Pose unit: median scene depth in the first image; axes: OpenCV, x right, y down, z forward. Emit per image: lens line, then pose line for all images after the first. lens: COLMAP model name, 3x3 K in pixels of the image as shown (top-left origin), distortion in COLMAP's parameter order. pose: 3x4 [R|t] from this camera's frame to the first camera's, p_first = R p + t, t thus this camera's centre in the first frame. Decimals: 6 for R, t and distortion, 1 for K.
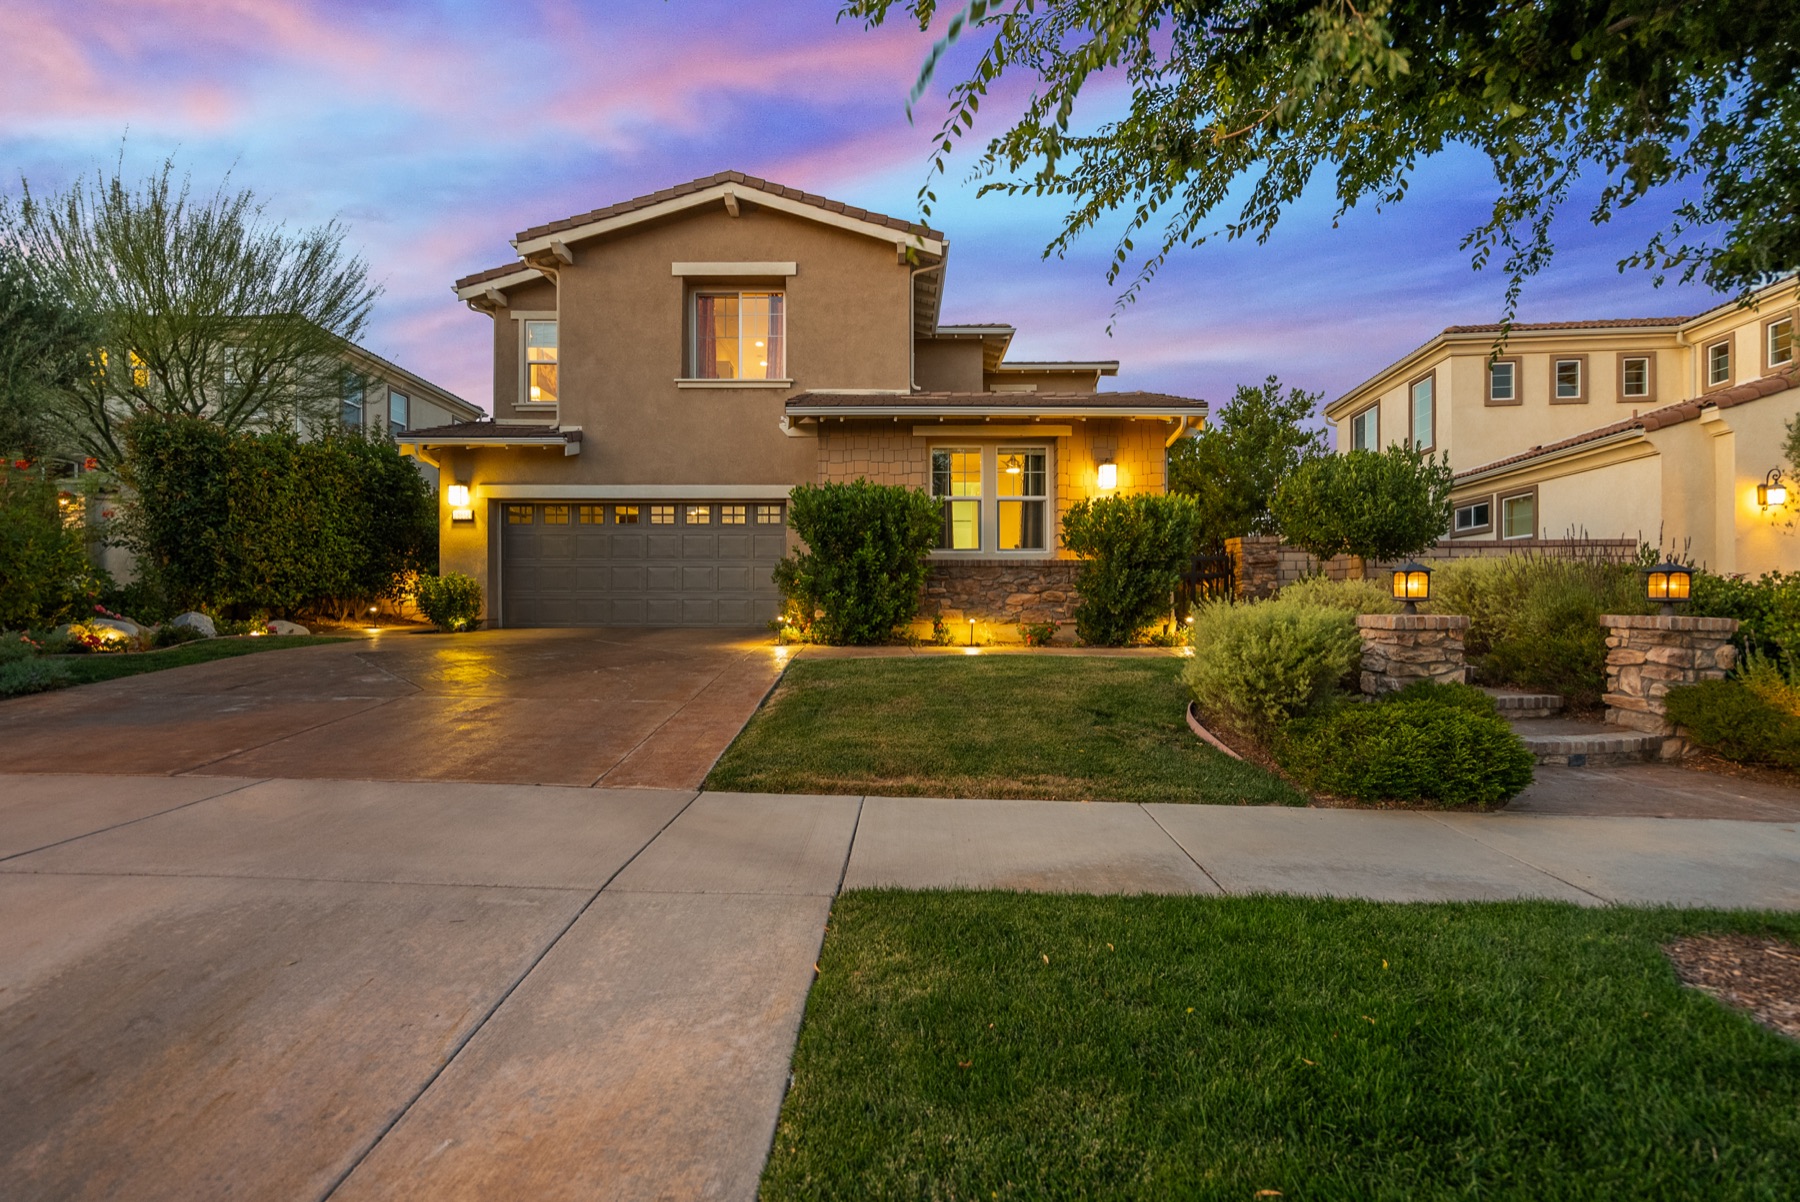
lens RADIAL K [[817.1, 0, 894.6], [0, 817.1, 606.1], [0, 0, 1]] dist [-0.003079, 0.002009]
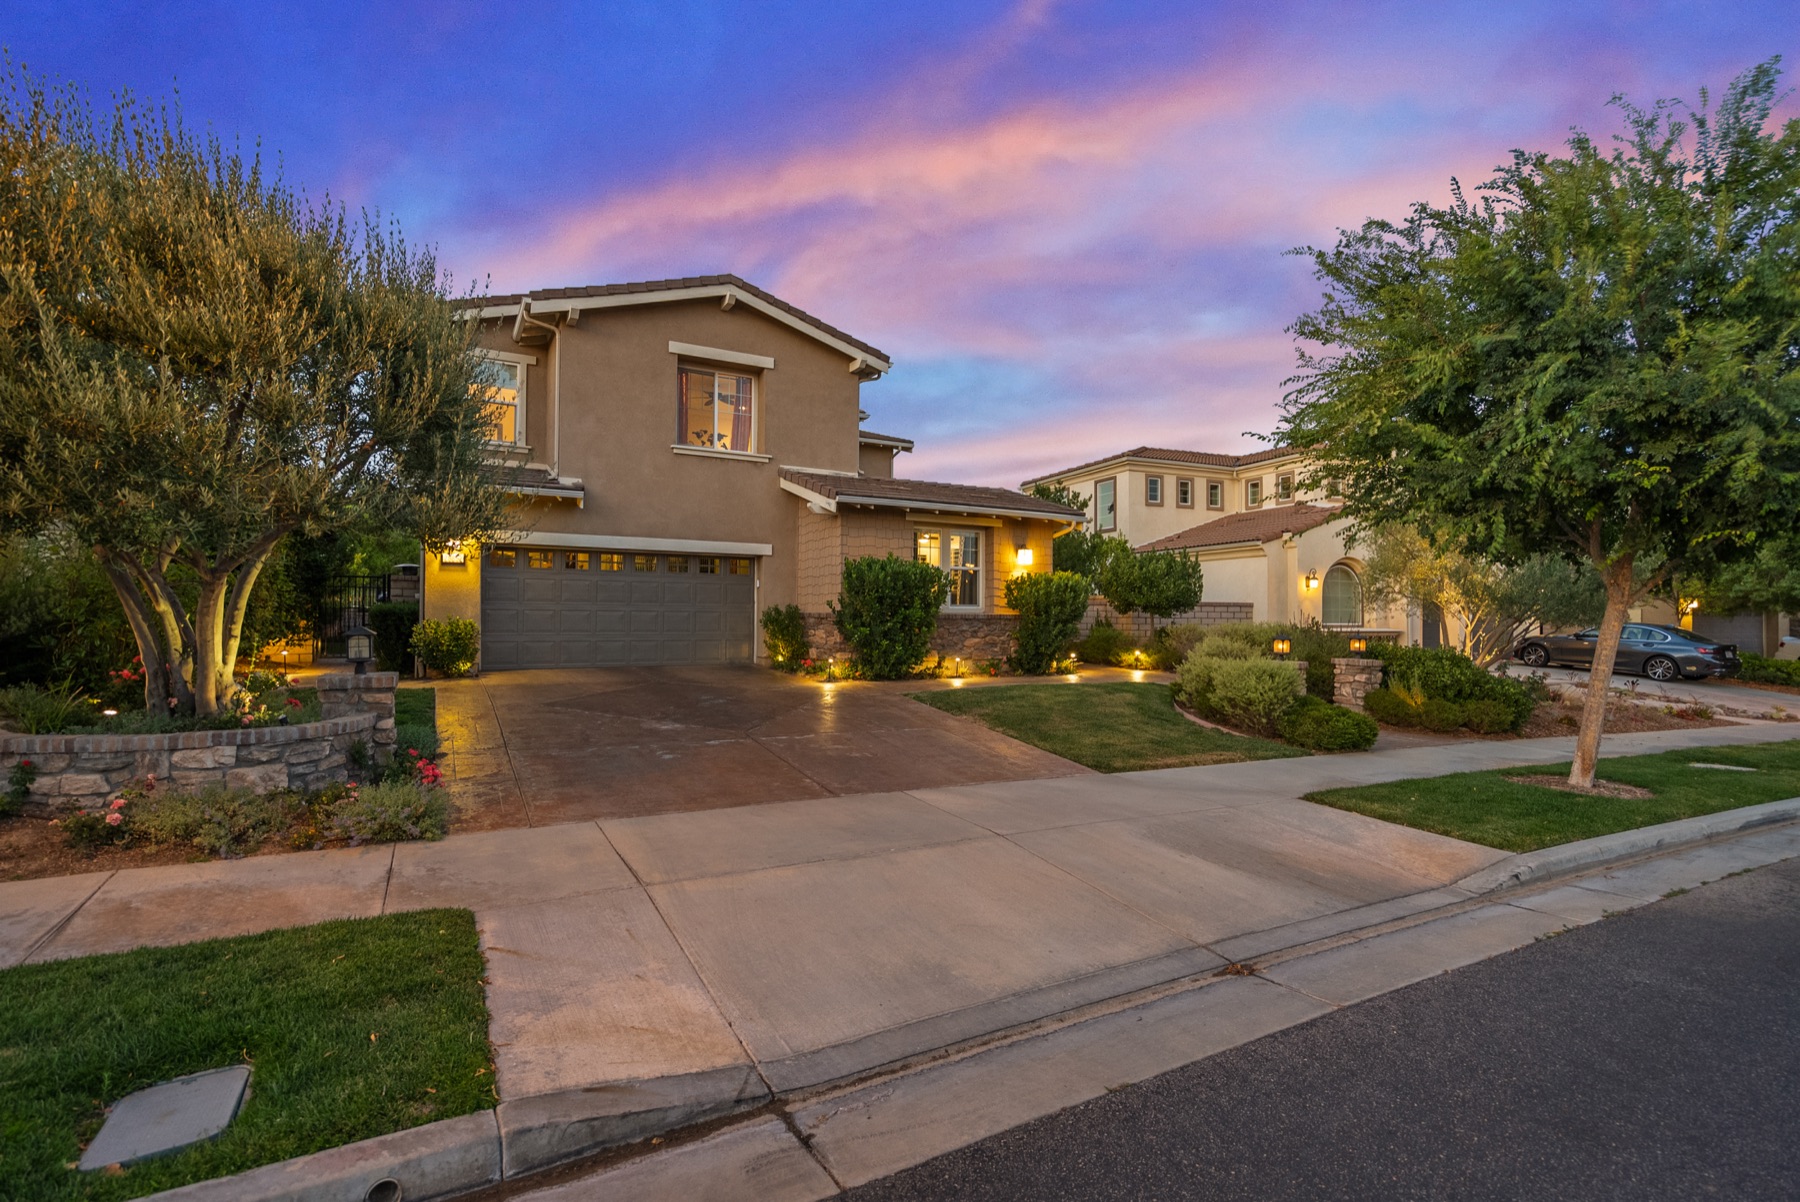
lens RADIAL K [[817.1, 0, 910.6], [0, 817.1, 601.3], [0, 0, 1]] dist [-0.003079, 0.002009]
pose [[0.867986, 0.015559, 0.496344, -0.551149], [-0.005551, 0.999751, -0.021633, -0.041889], [-0.496557, 0.016022, 0.867856, -0.135744]]
